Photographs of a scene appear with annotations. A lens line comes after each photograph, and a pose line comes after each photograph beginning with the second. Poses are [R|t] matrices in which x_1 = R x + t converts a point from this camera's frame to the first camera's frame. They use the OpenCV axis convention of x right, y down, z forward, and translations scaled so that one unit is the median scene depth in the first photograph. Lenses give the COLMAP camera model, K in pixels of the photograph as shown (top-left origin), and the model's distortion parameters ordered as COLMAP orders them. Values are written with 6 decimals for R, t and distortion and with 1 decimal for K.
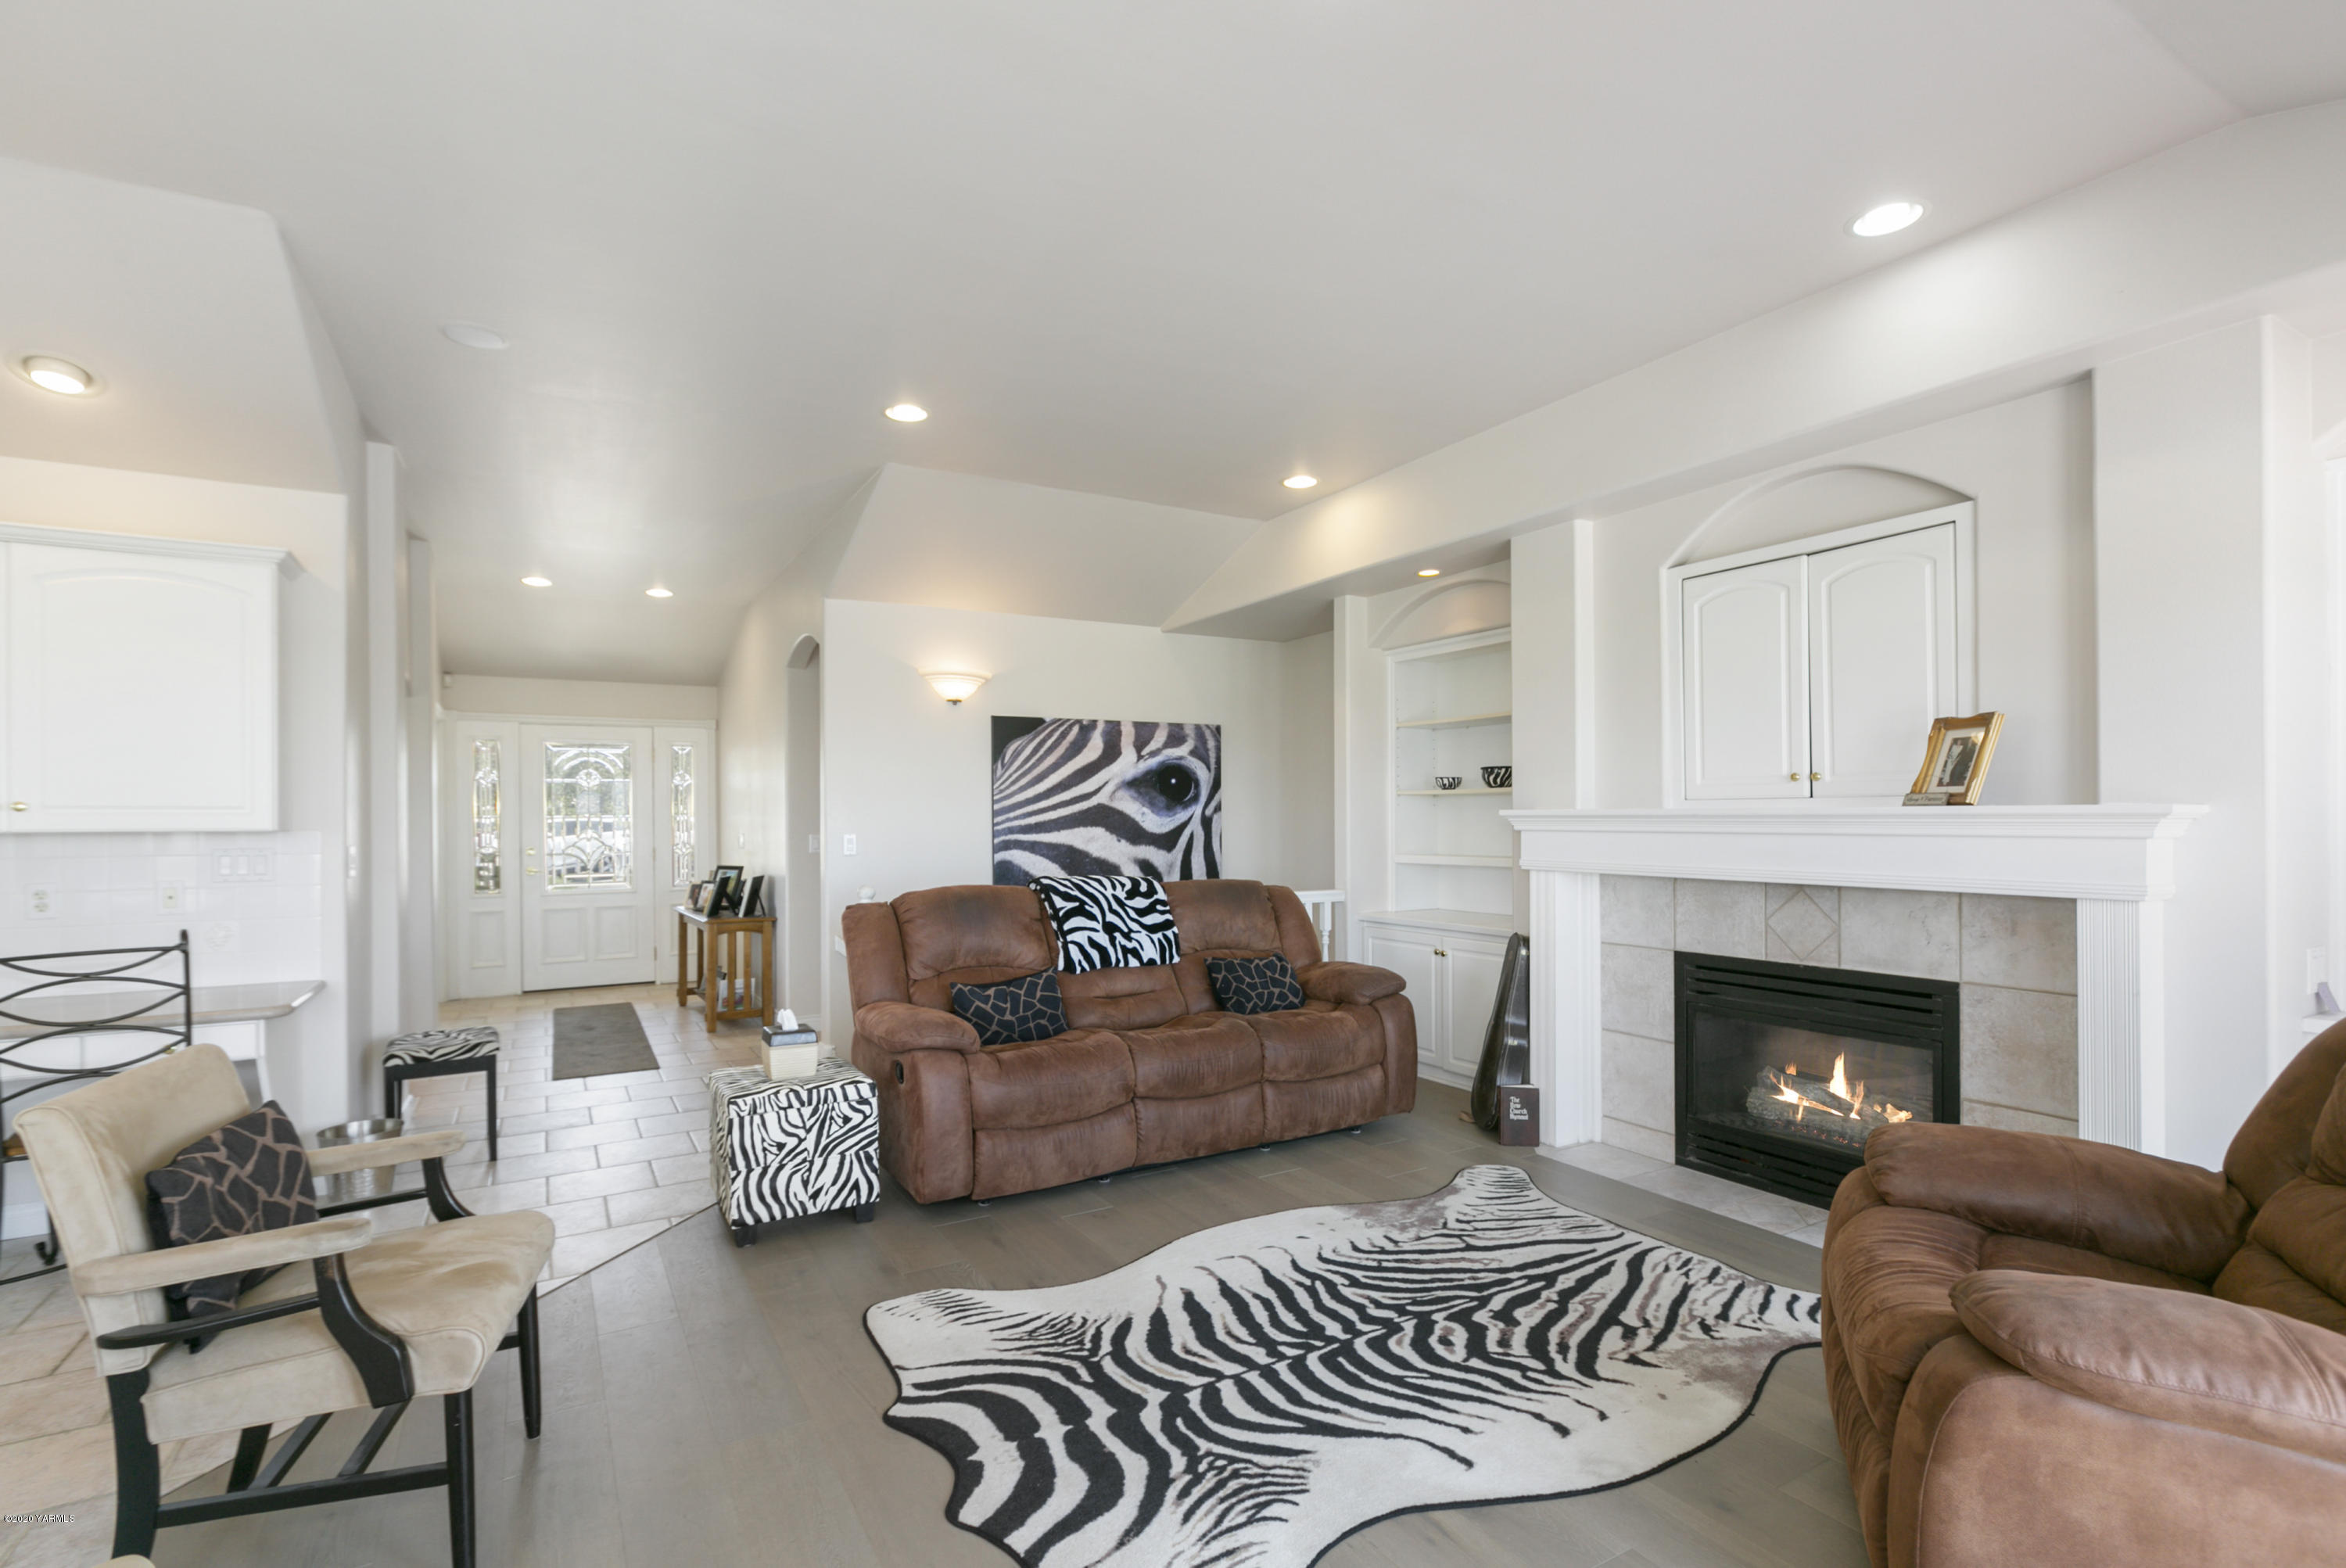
lens RADIAL K [[1073.6, 0, 1163.5], [0, 1073.6, 825.0], [0, 0, 1]] dist [0.004341, -0.000529]
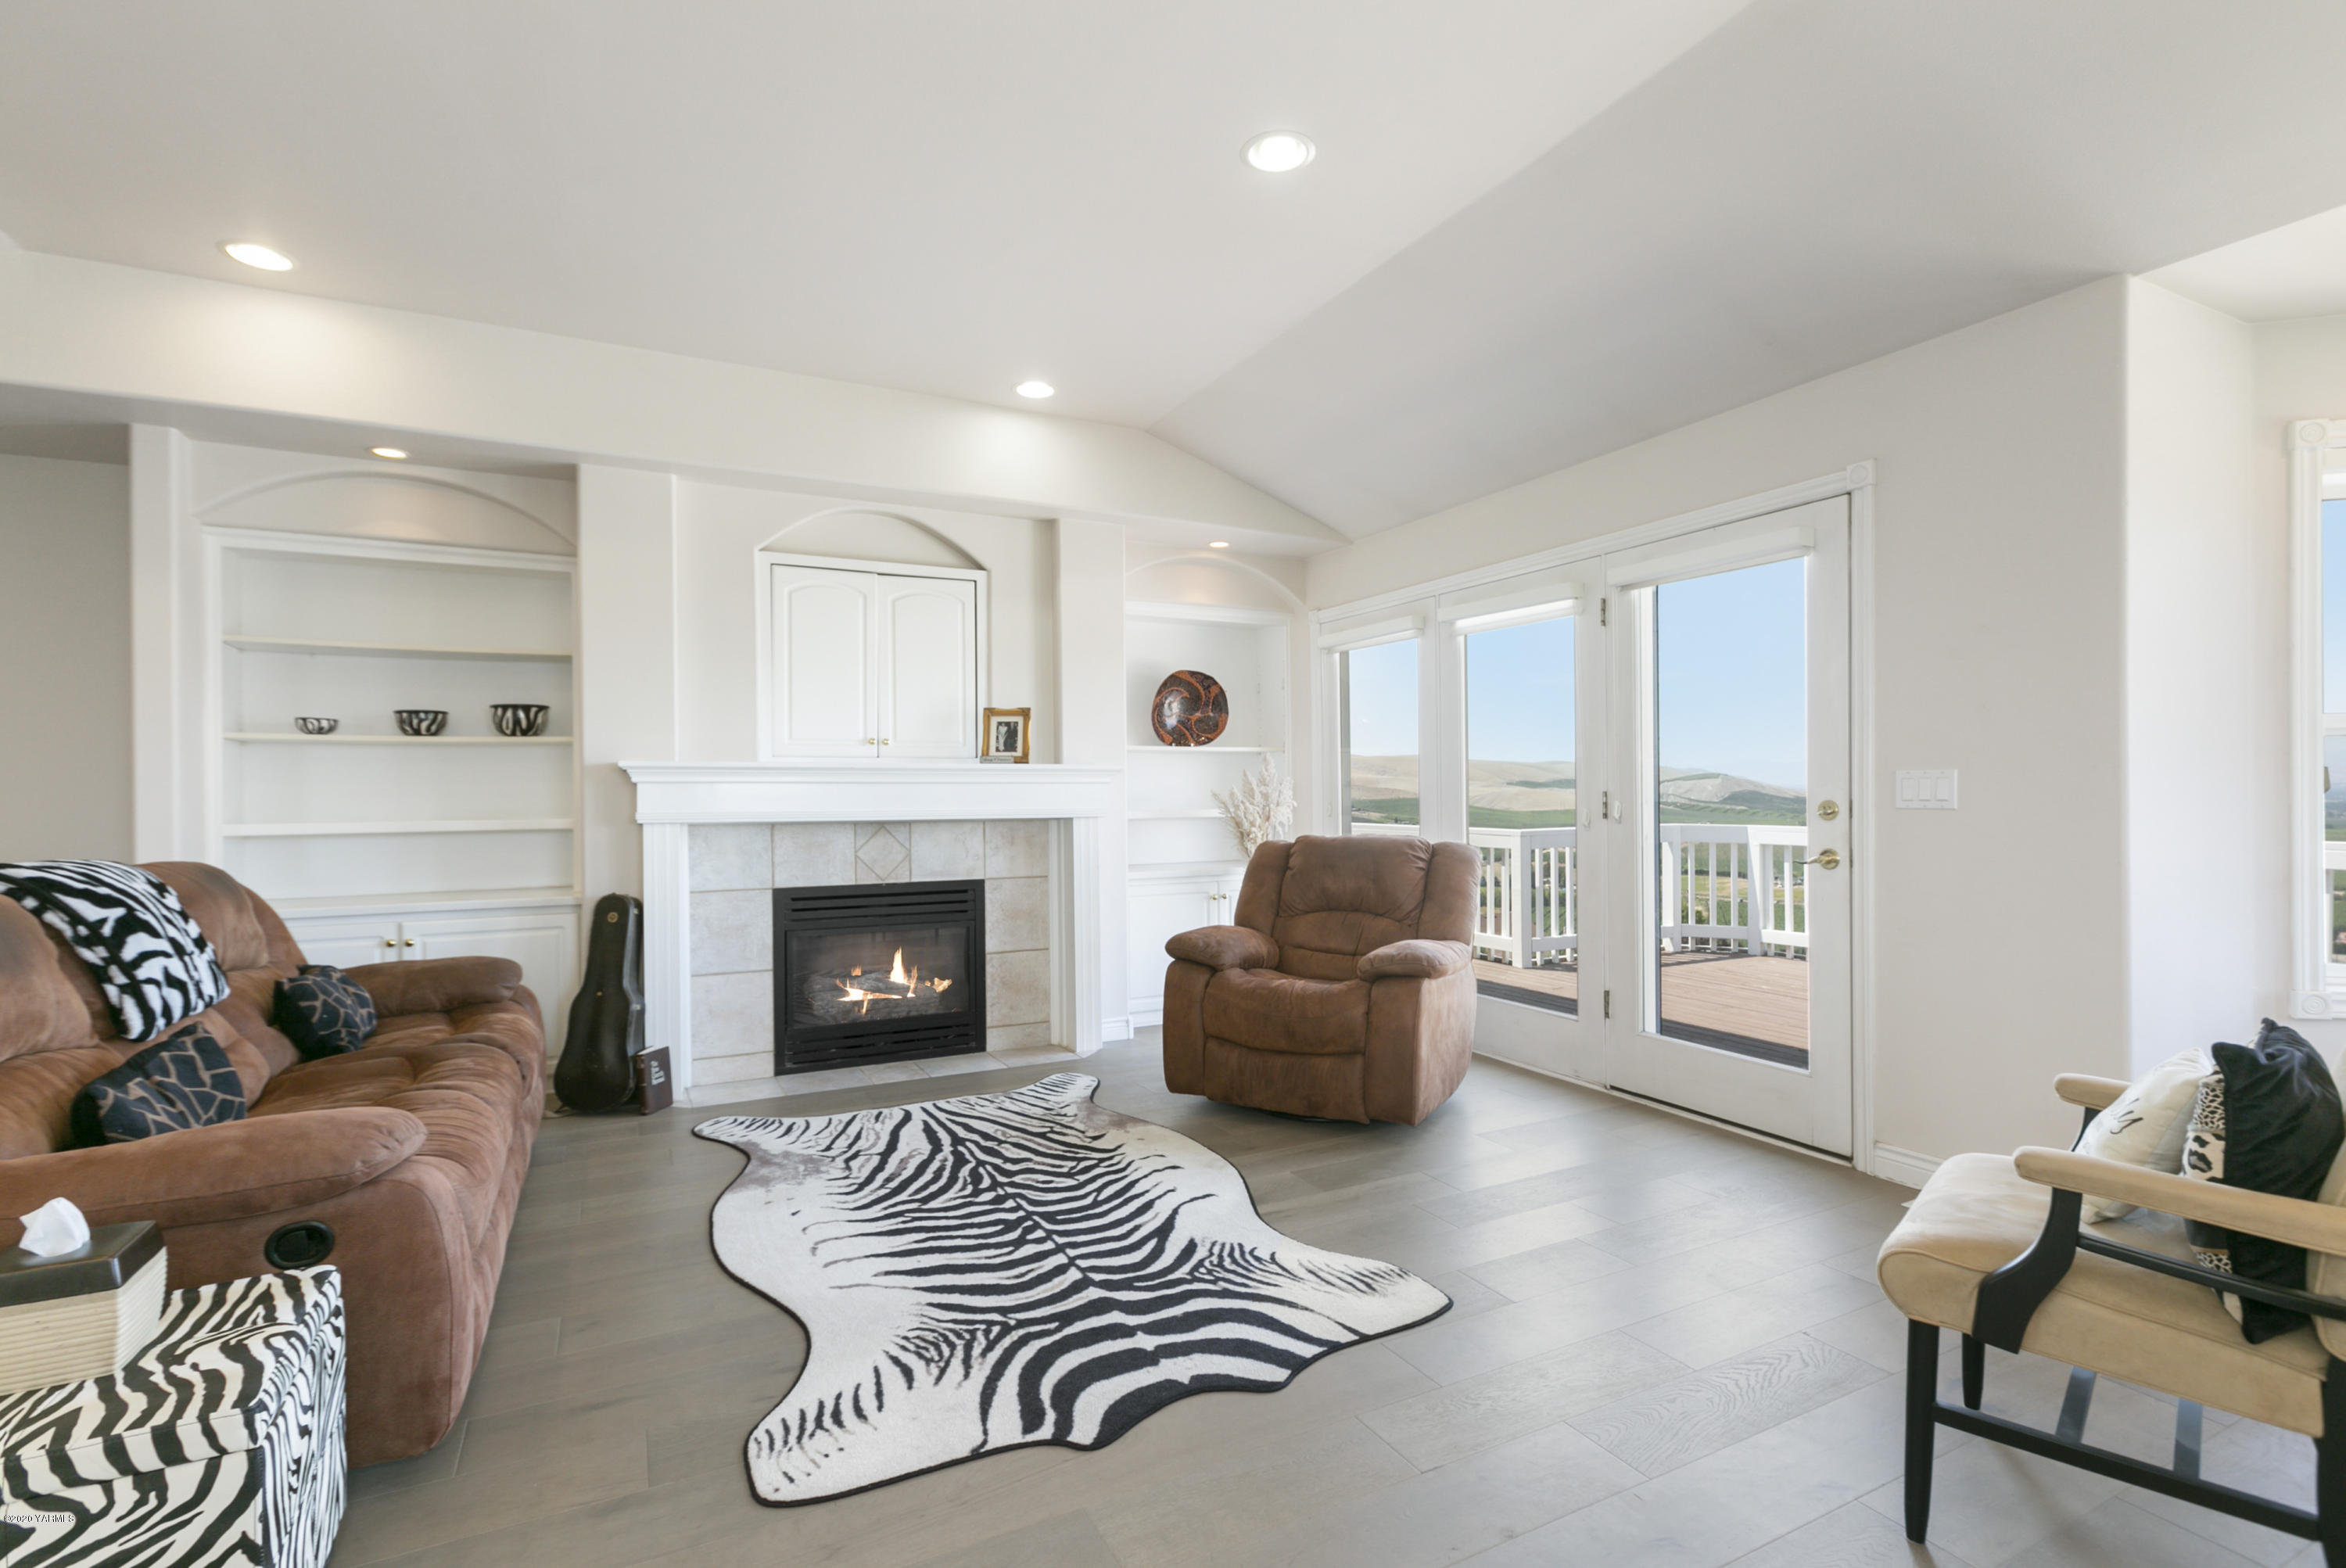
lens RADIAL K [[1073.6, 0, 1162.2], [0, 1073.6, 794.0], [0, 0, 1]] dist [0.004341, -0.000529]
pose [[0.063563, 0.006974, 0.997953, -0.852494], [0.014573, 0.999862, -0.007916, 0.043400], [-0.997871, 0.015046, 0.063453, 0.696377]]
